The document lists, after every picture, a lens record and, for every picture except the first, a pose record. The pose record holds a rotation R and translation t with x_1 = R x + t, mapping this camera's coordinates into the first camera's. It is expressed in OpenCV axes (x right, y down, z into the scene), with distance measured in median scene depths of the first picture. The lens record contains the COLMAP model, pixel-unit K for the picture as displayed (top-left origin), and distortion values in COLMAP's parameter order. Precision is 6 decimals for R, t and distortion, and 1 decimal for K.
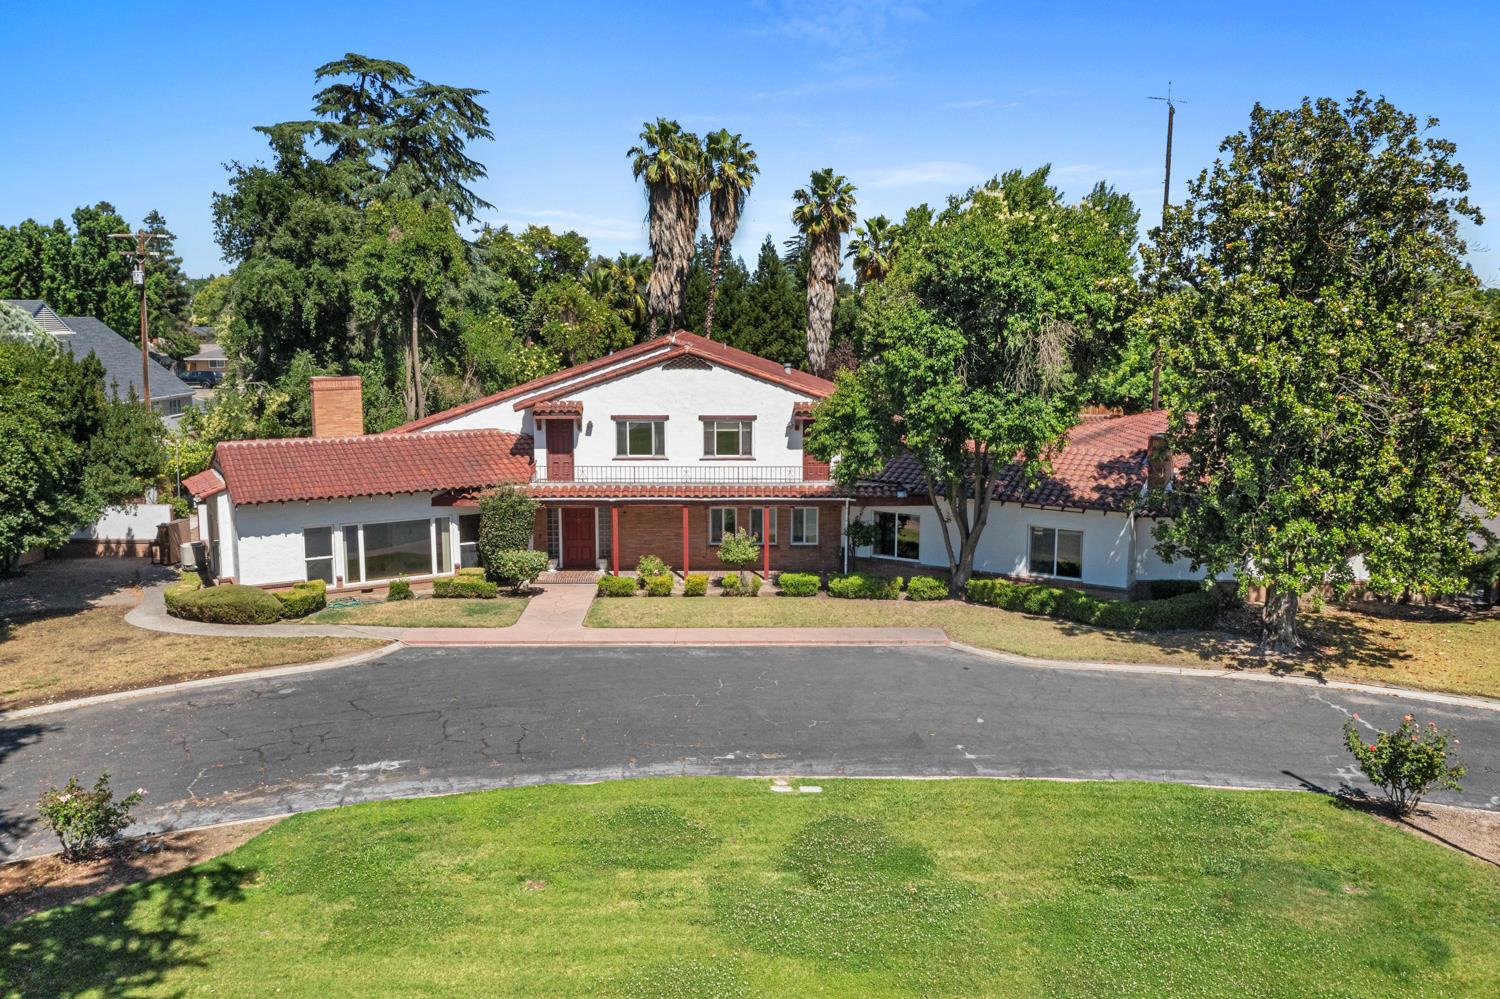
lens RADIAL K [[1196.1, 0, 753.2], [0, 1196.1, 491.6], [0, 0, 1]] dist [-0.008481, -0.002419]
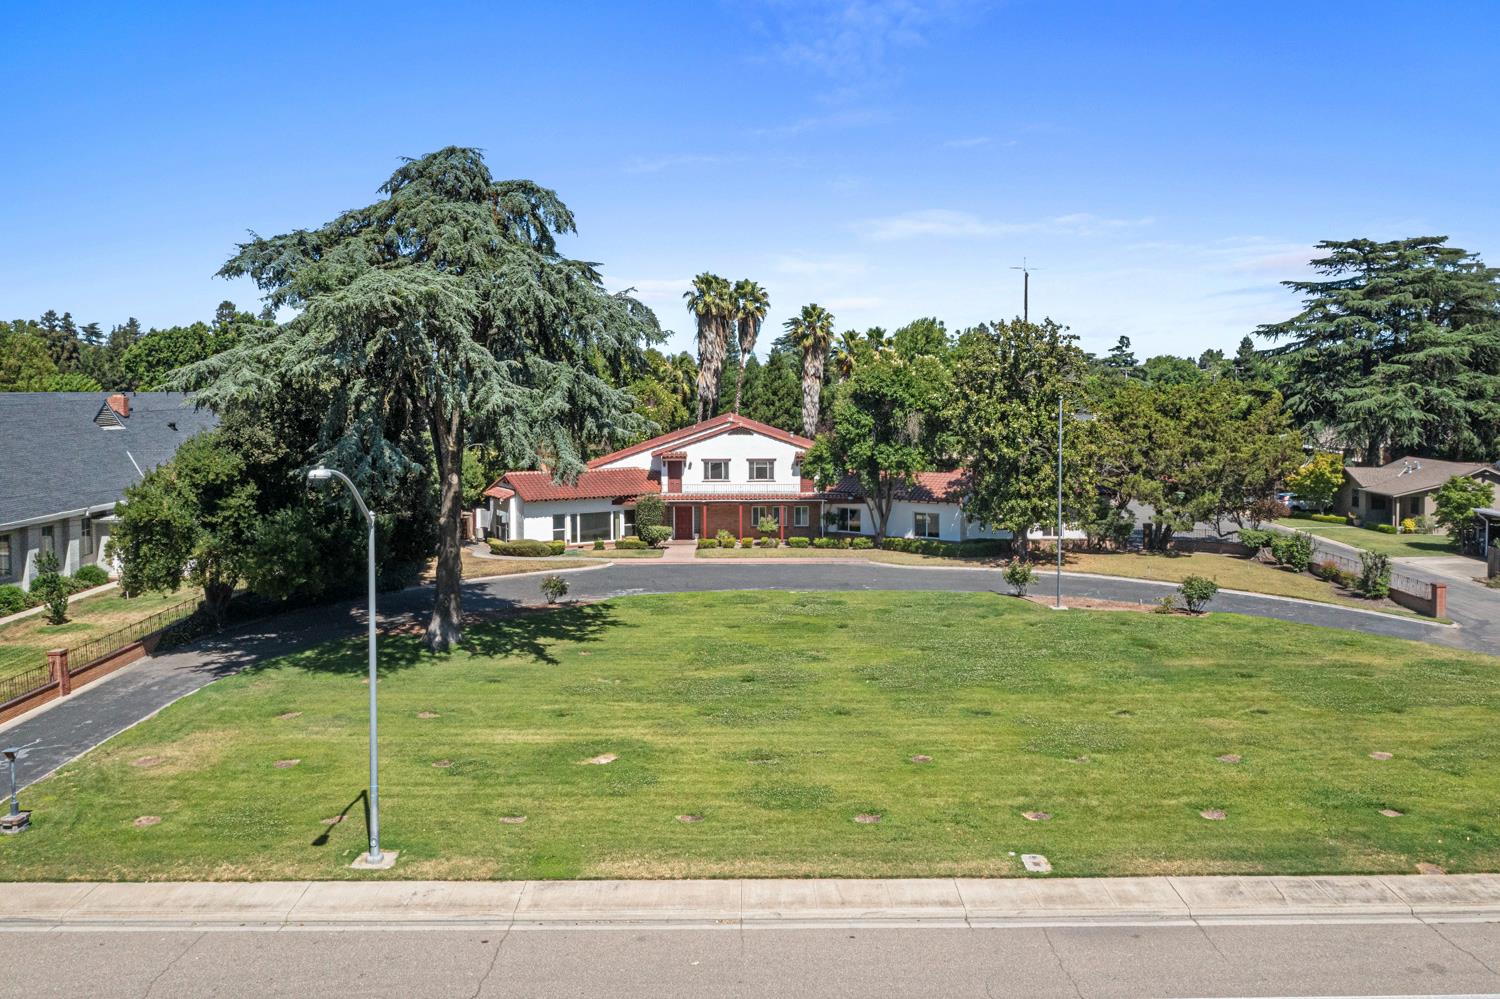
lens RADIAL K [[1211.1, 0, 750.7], [0, 1211.1, 386.8], [0, 0, 1]] dist [-0.002469, -0.000736]
pose [[0.999989, -0.004651, 0.000623, -0.041146], [0.004692, 0.989878, -0.141844, 0.105322], [0.000043, 0.141846, 0.989889, -1.017676]]
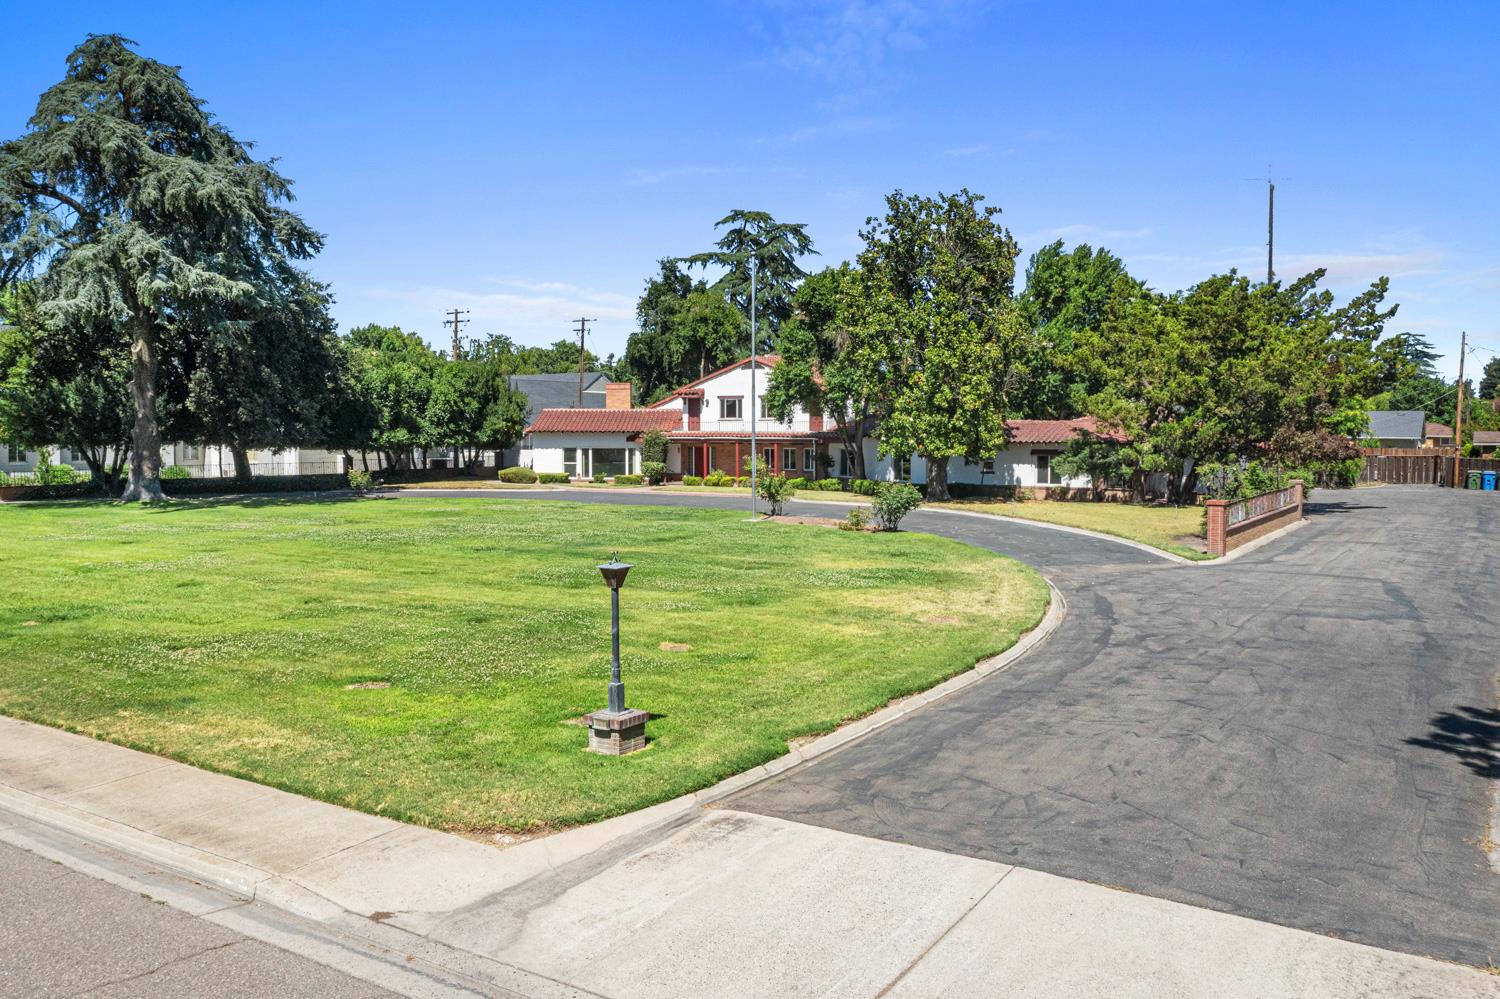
lens RADIAL K [[1179.0, 0, 750.7], [0, 1179.0, 501.8], [0, 0, 1]] dist [-0.009738, 0.000587]
pose [[0.836649, 0.032520, -0.546774, 0.955054], [-0.083043, 0.994228, -0.067937, 0.224889], [0.541408, 0.102245, 0.834520, -0.473835]]
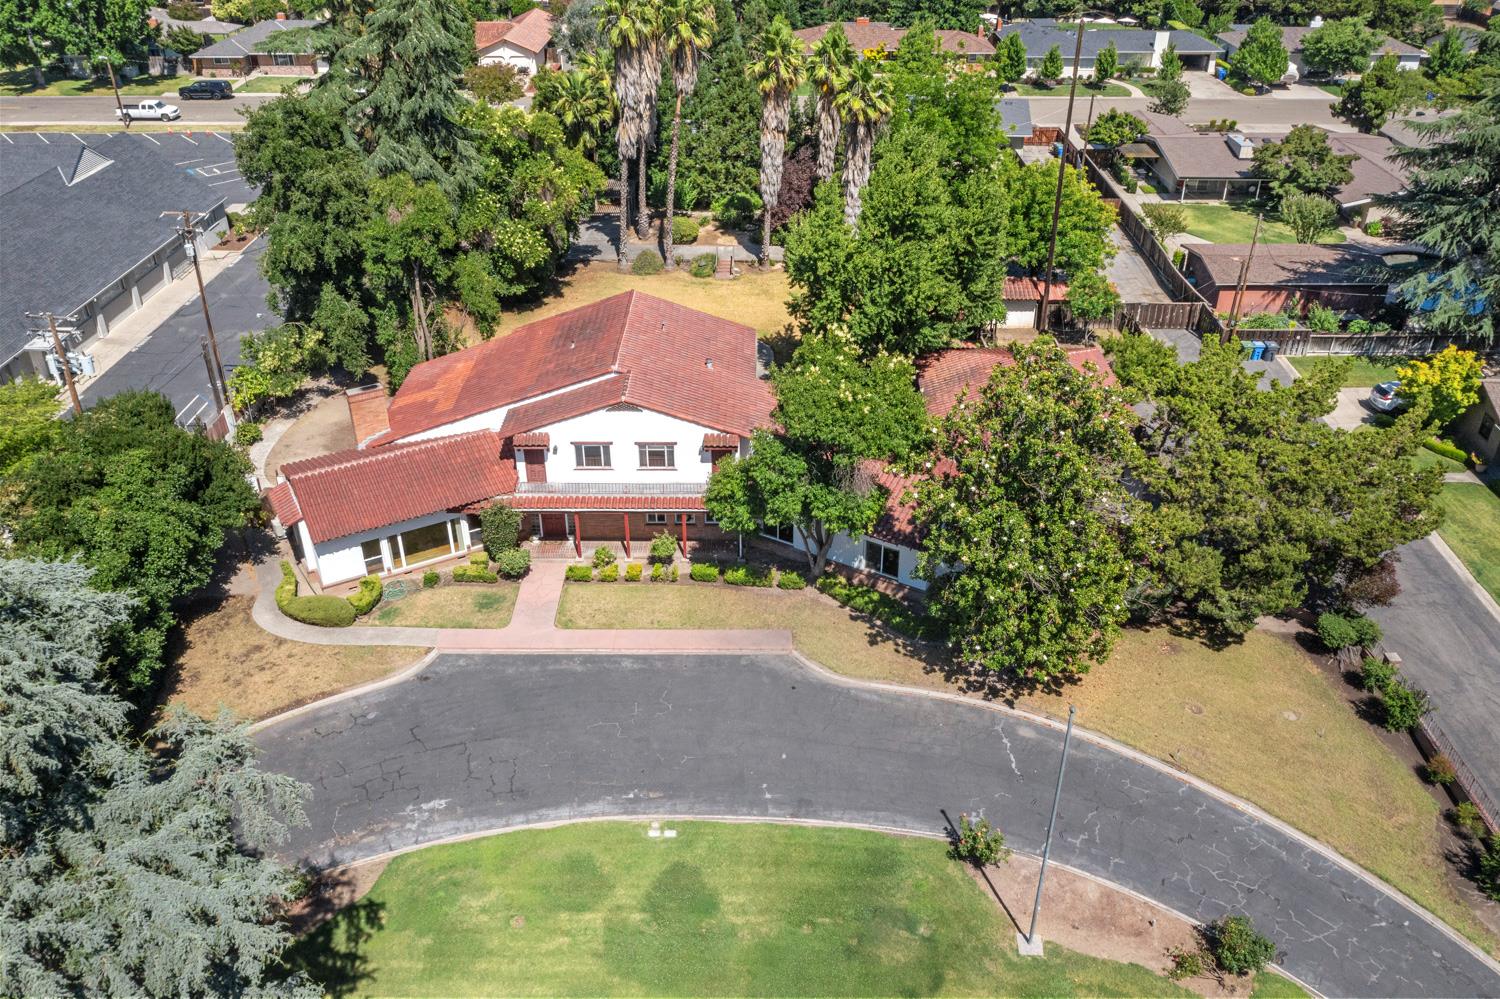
lens RADIAL K [[1181.9, 0, 750.0], [0, 1181.9, 499.5], [0, 0, 1]] dist [-0.009174, -0.001666]
pose [[0.999740, 0.008590, -0.021118, 0.121489], [0.000093, 0.924757, 0.380559, -0.543240], [0.022798, -0.380462, 0.924516, -0.282972]]
